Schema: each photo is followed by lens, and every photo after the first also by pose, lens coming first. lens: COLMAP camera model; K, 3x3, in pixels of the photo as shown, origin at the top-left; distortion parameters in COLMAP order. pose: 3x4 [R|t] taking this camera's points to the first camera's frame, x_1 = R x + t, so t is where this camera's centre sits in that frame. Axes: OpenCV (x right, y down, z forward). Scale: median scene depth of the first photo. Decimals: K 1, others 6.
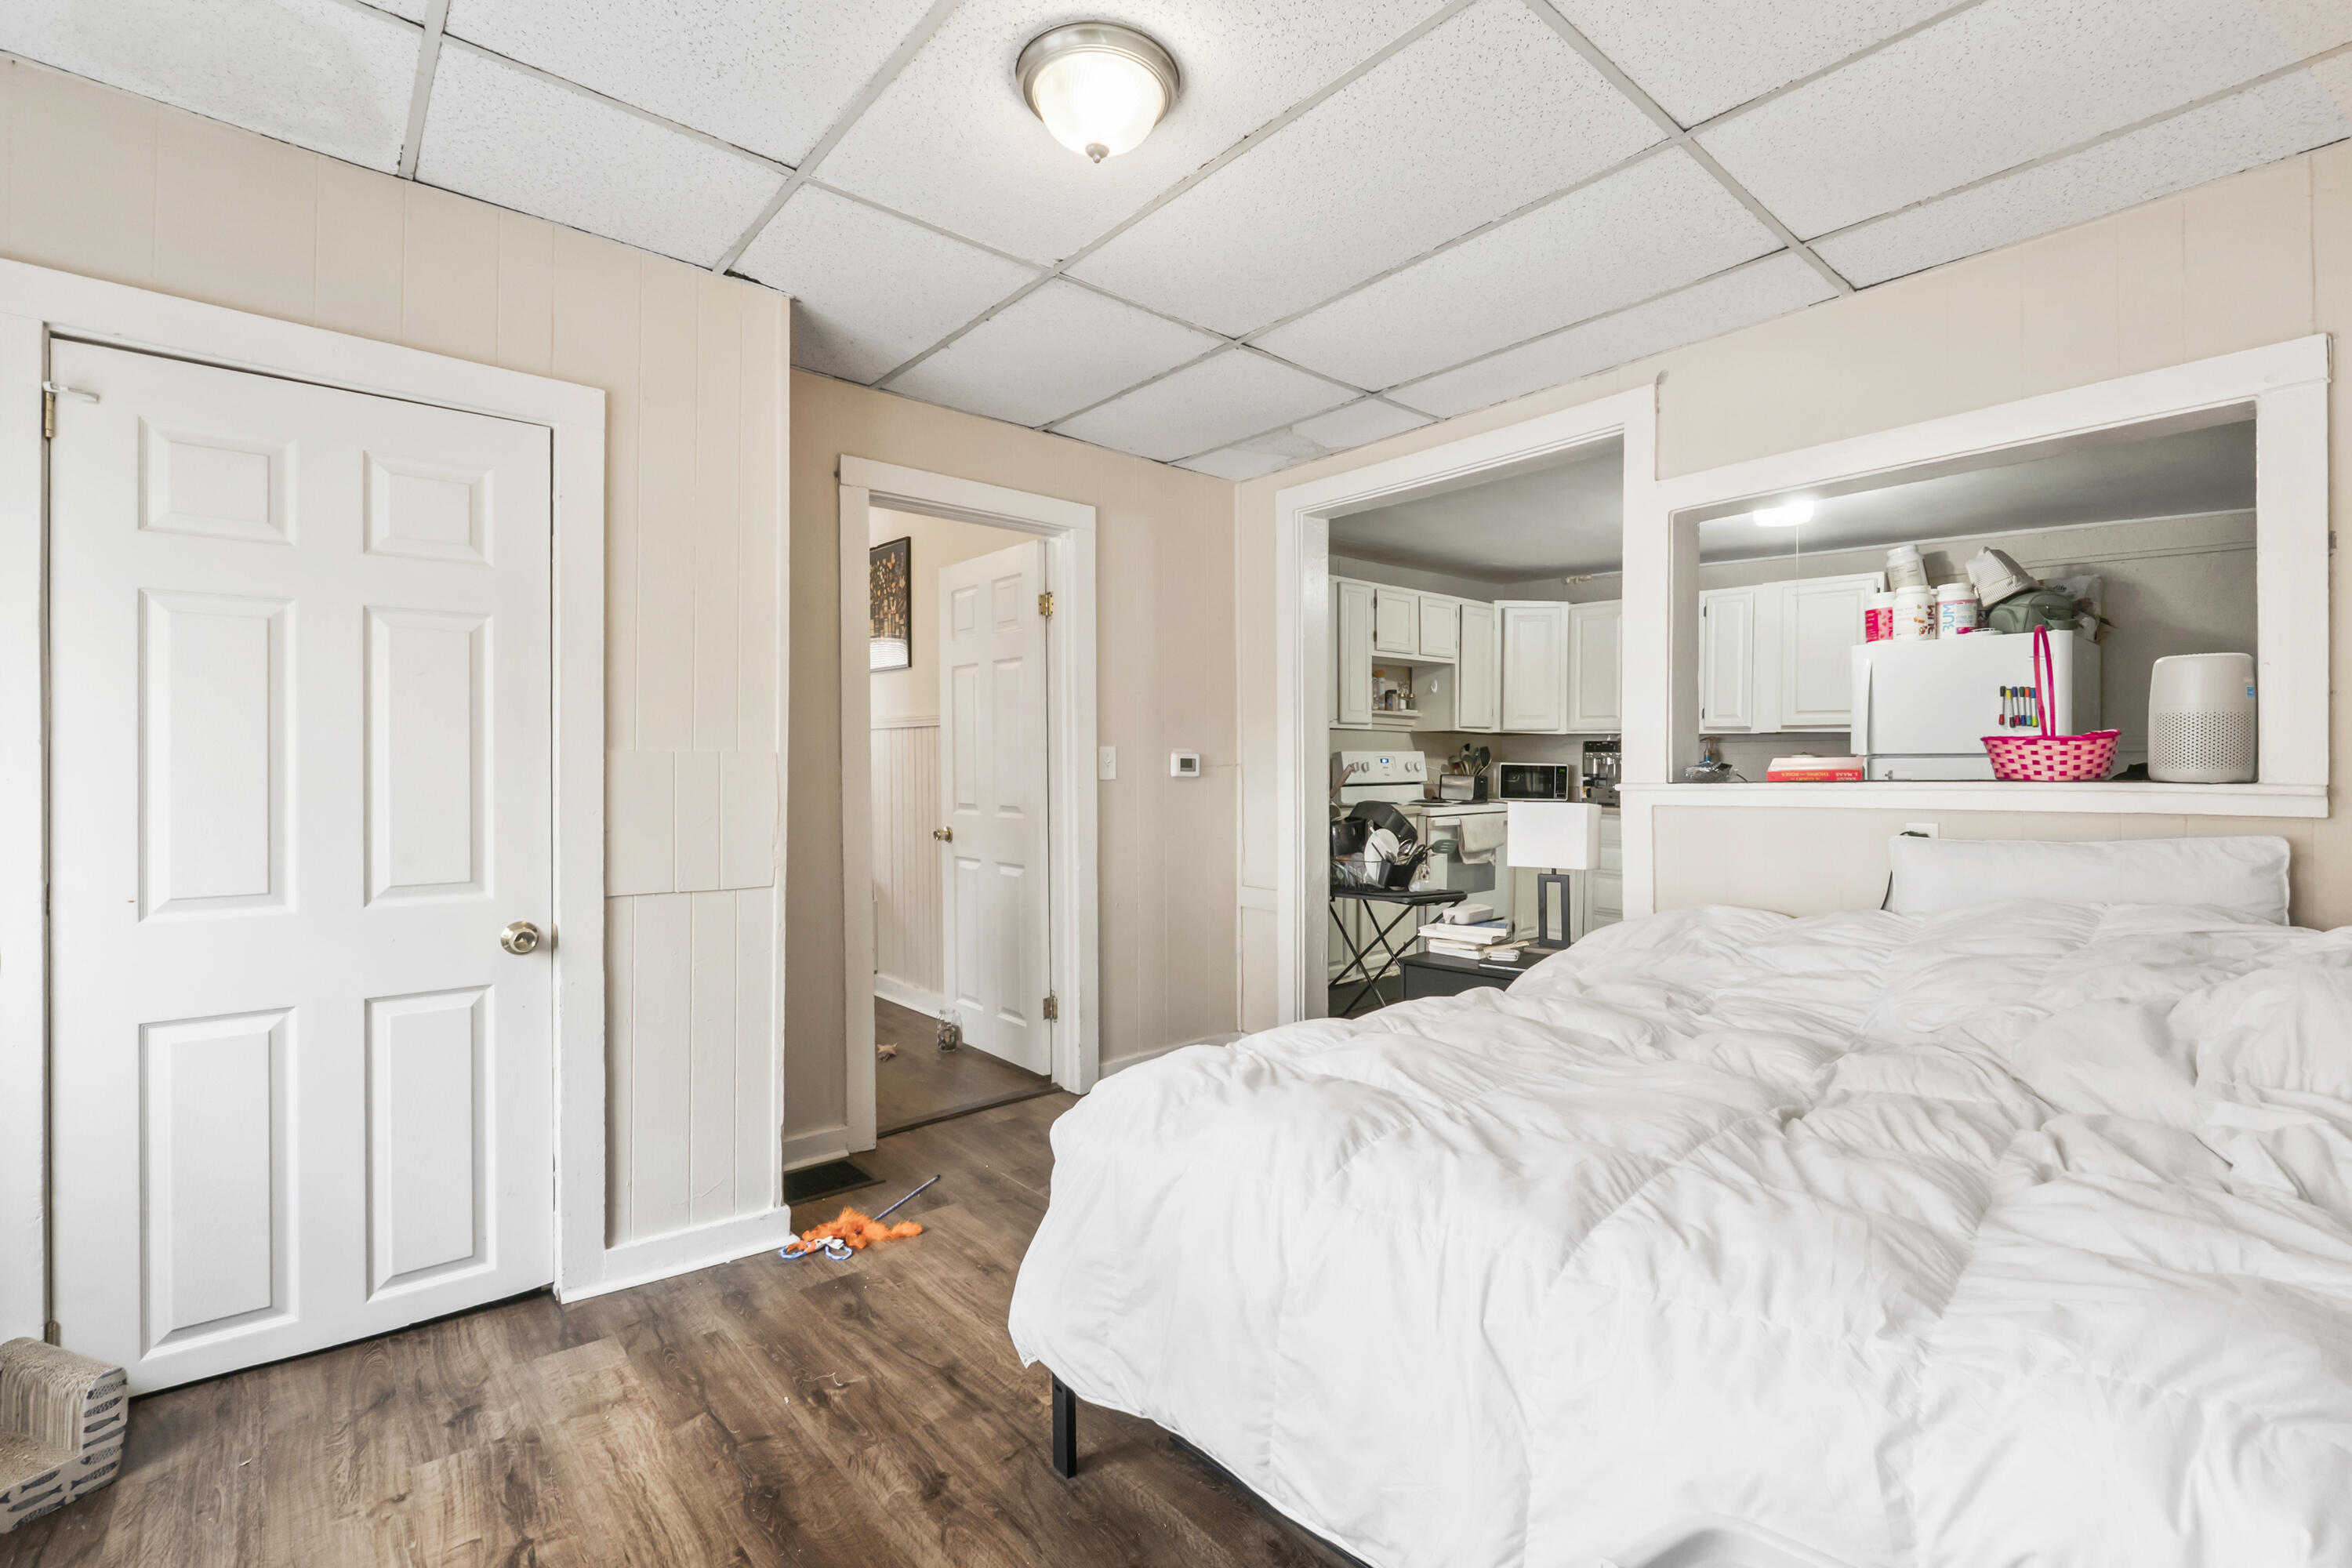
lens RADIAL K [[1052.6, 0, 1175.0], [0, 1052.6, 773.0], [0, 0, 1]] dist [-0.008116, 0.001352]
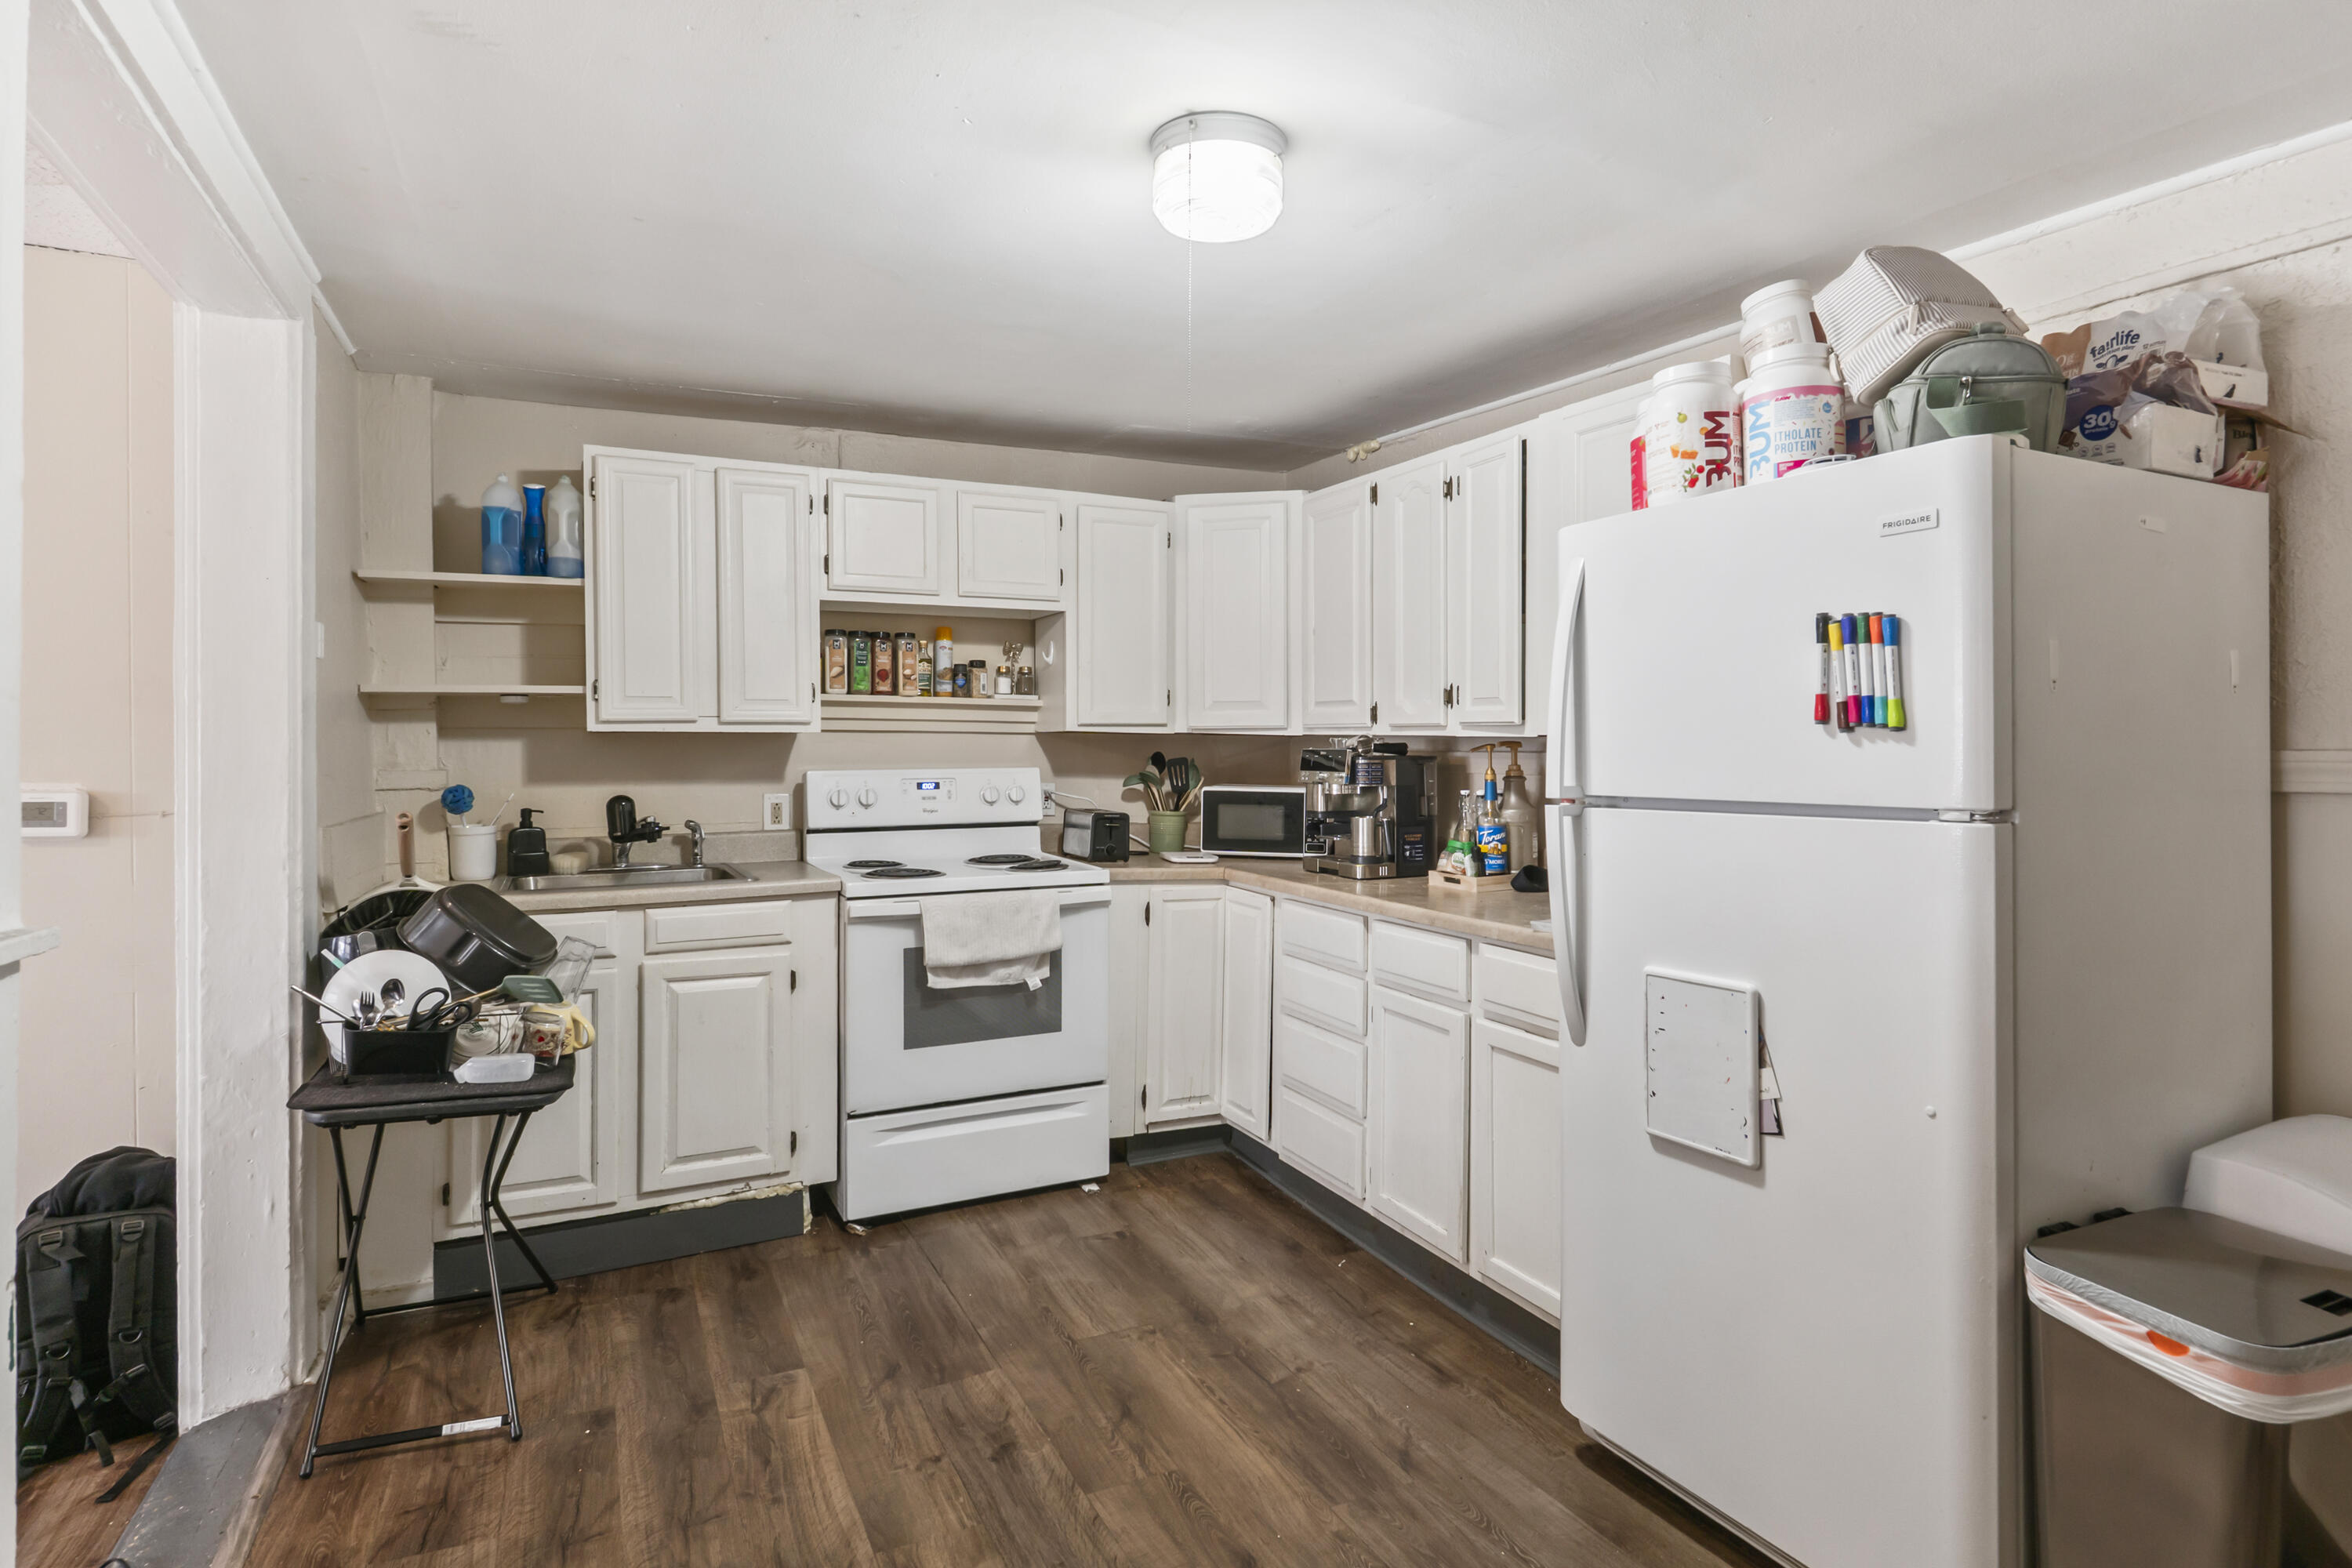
lens RADIAL K [[1222.9, 0, 1153.4], [0, 1222.9, 762.4], [0, 0, 1]] dist [-0.001032, -0.000617]
pose [[0.967288, 0.000161, -0.253679, 0.539481], [-0.000735, 0.999997, -0.002169, -0.025365], [0.253678, 0.002285, 0.967286, 0.436389]]
